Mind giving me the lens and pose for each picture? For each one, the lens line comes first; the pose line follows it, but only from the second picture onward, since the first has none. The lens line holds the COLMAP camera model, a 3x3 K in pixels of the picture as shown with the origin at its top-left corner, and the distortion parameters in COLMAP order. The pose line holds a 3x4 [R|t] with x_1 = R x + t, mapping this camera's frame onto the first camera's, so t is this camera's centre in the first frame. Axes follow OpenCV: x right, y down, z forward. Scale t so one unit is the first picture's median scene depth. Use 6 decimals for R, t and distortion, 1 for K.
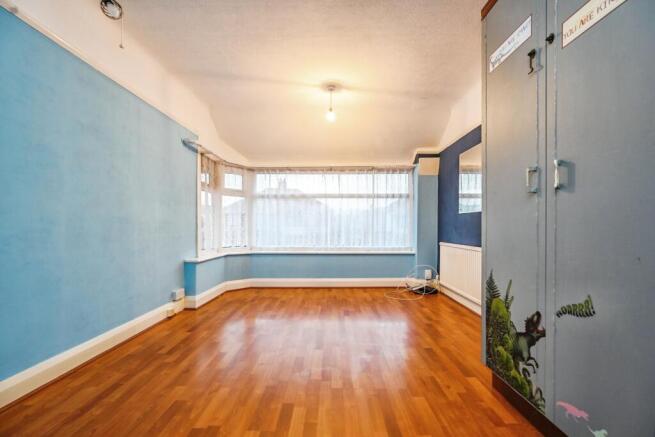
lens RADIAL K [[267.9, 0, 329.0], [0, 267.9, 227.0], [0, 0, 1]] dist [0.001568, 0.000325]
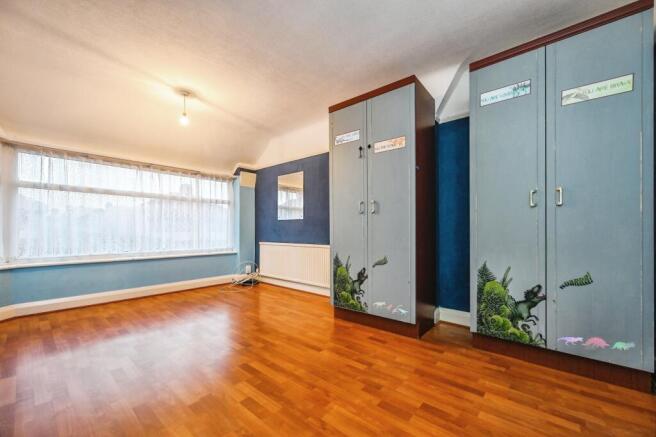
lens RADIAL K [[268.3, 0, 329.5], [0, 268.3, 227.0], [0, 0, 1]] dist [0.001568, 0.000325]
pose [[0.652706, 0.012378, 0.757510, -0.363440], [-0.000482, 0.999873, -0.015923, 0.006559], [-0.757611, 0.010028, 0.652629, -0.073746]]
